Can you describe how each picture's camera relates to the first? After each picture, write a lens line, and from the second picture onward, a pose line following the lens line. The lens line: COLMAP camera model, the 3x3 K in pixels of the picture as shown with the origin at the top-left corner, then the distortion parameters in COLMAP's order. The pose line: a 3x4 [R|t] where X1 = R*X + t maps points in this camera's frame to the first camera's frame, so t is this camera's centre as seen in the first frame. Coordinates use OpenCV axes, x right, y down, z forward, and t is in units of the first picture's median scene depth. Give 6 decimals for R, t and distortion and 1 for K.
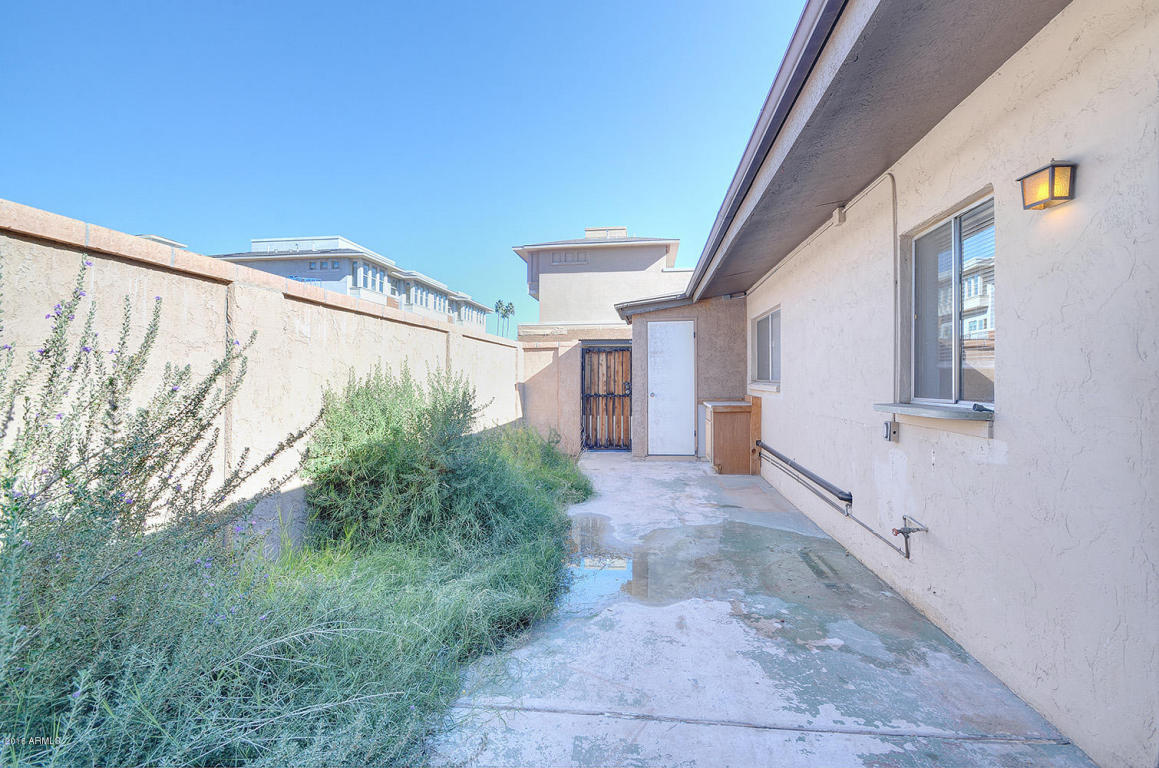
lens RADIAL K [[513.4, 0, 579.2], [0, 513.4, 378.5], [0, 0, 1]] dist [-0.007917, -0.003163]
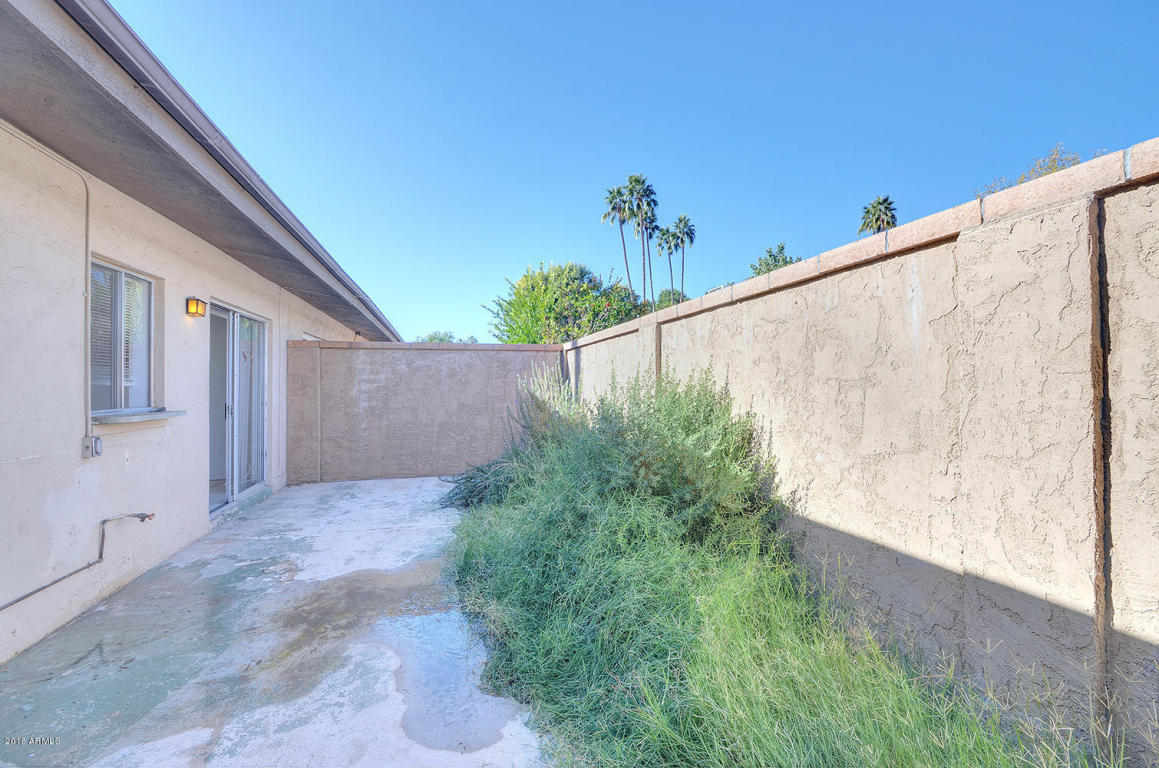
lens RADIAL K [[513.4, 0, 576.2], [0, 513.4, 378.3], [0, 0, 1]] dist [-0.007917, -0.003163]
pose [[-0.927753, 0.016400, -0.372834, 0.141239], [0.018732, 0.999821, -0.002632, 0.009195], [0.372724, -0.009426, -0.927894, 2.536904]]
